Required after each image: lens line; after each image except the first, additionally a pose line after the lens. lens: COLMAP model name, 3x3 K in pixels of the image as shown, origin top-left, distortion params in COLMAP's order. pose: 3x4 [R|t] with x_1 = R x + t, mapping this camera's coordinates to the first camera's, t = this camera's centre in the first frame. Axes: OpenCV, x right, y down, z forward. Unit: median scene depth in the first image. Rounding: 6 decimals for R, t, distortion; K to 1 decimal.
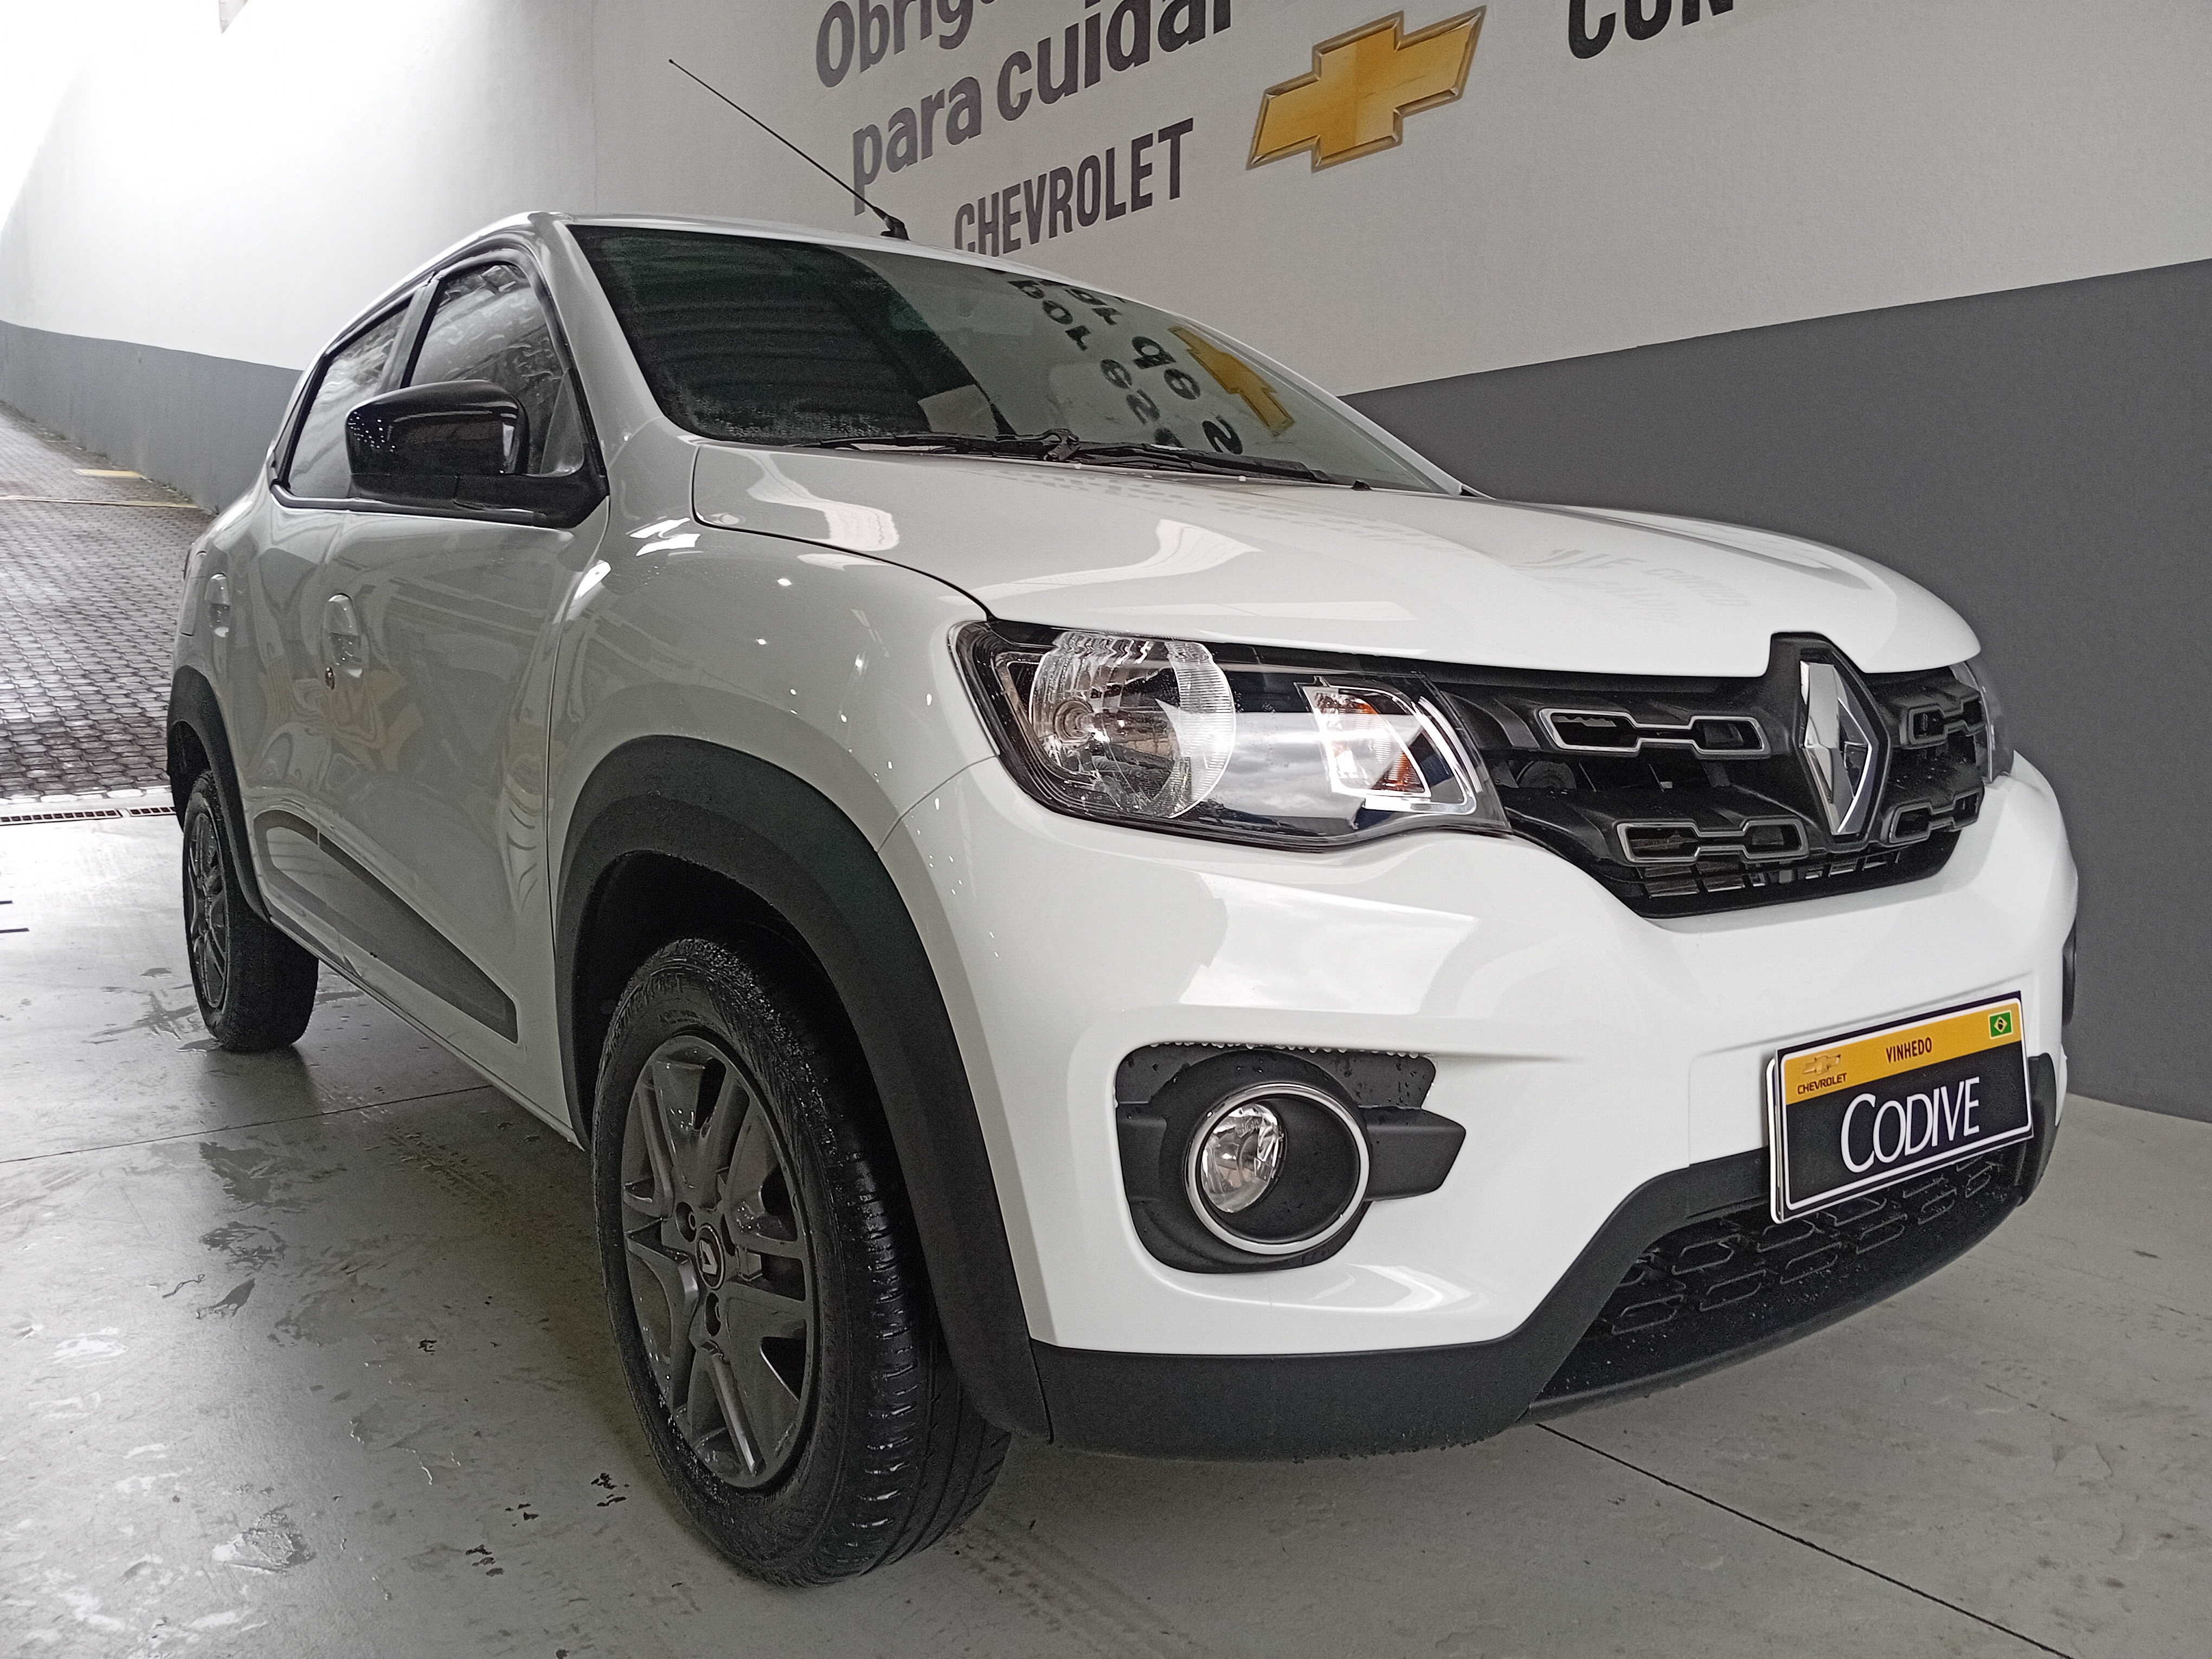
lens RADIAL K [[1705.8, 0, 1112.8], [0, 1705.8, 820.3], [0, 0, 1]] dist [0.093341, -0.208955]
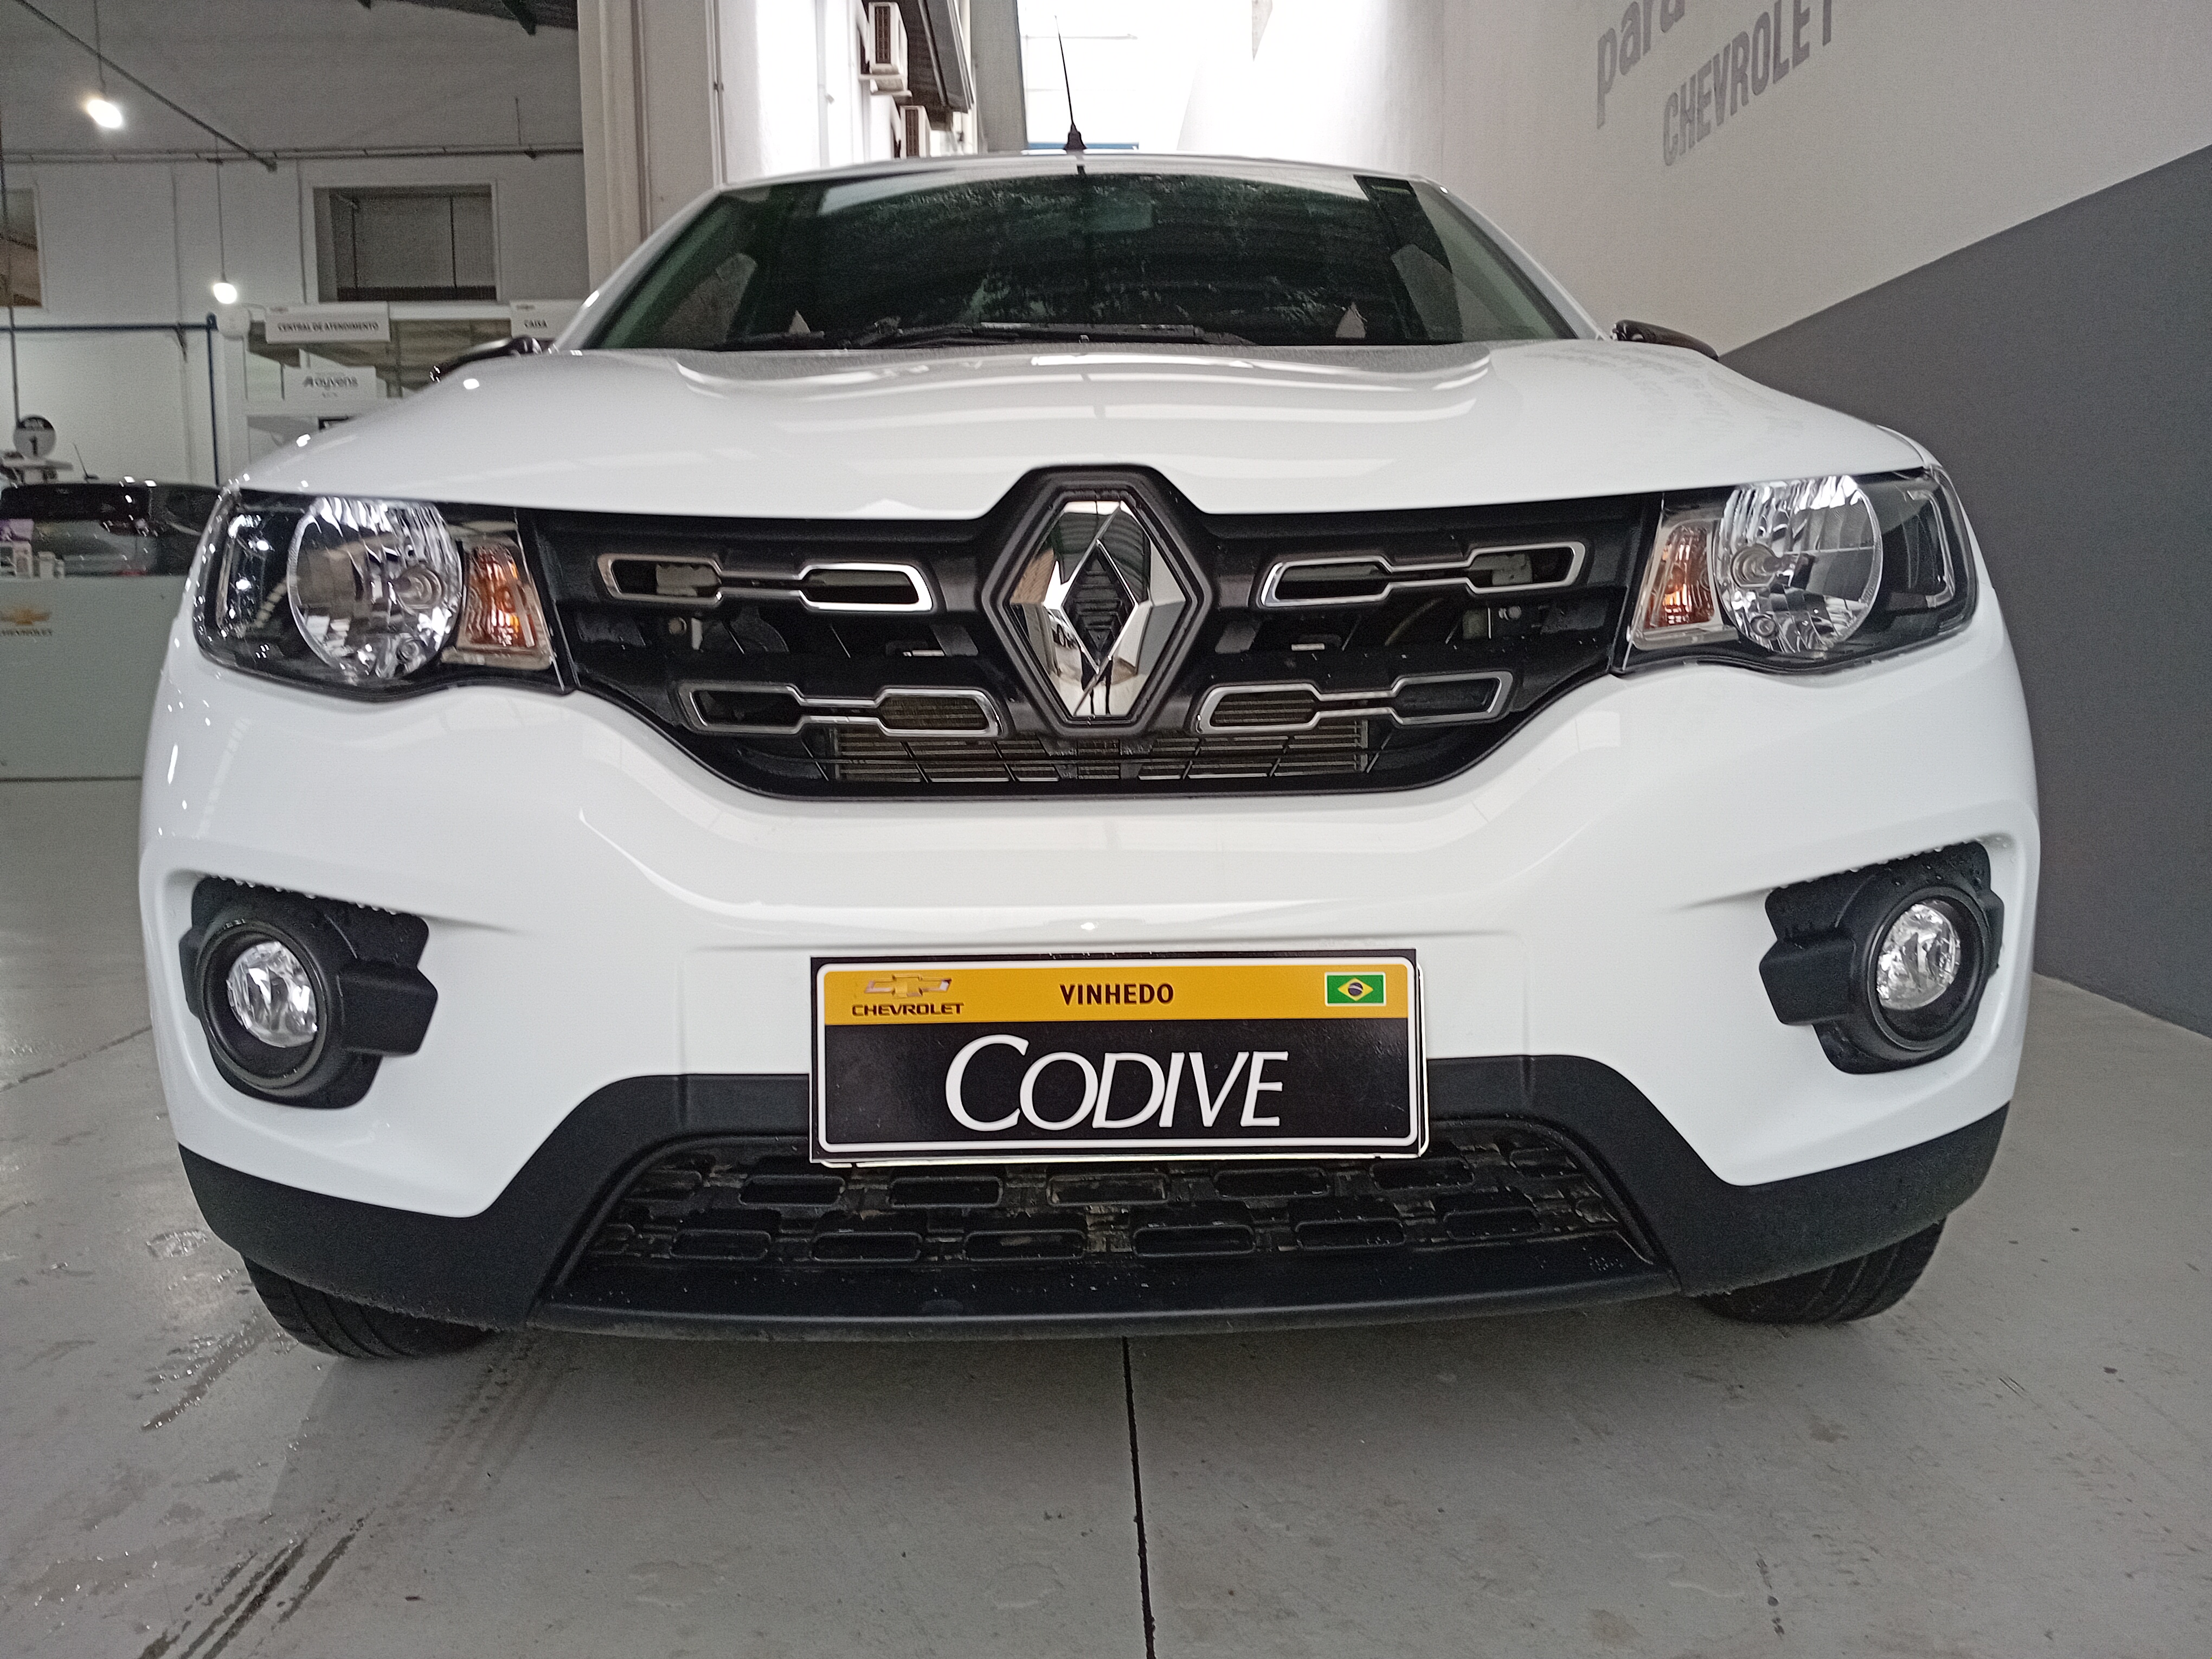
lens RADIAL K [[1733.0, 0, 1106.0], [0, 1733.0, 829.5], [0, 0, 1]] dist [0.098087, -0.220261]
pose [[0.809279, 0.053253, -0.585006, 0.734723], [-0.044331, 0.998579, 0.029573, 0.029410], [0.585749, 0.002001, 0.810490, 0.295002]]
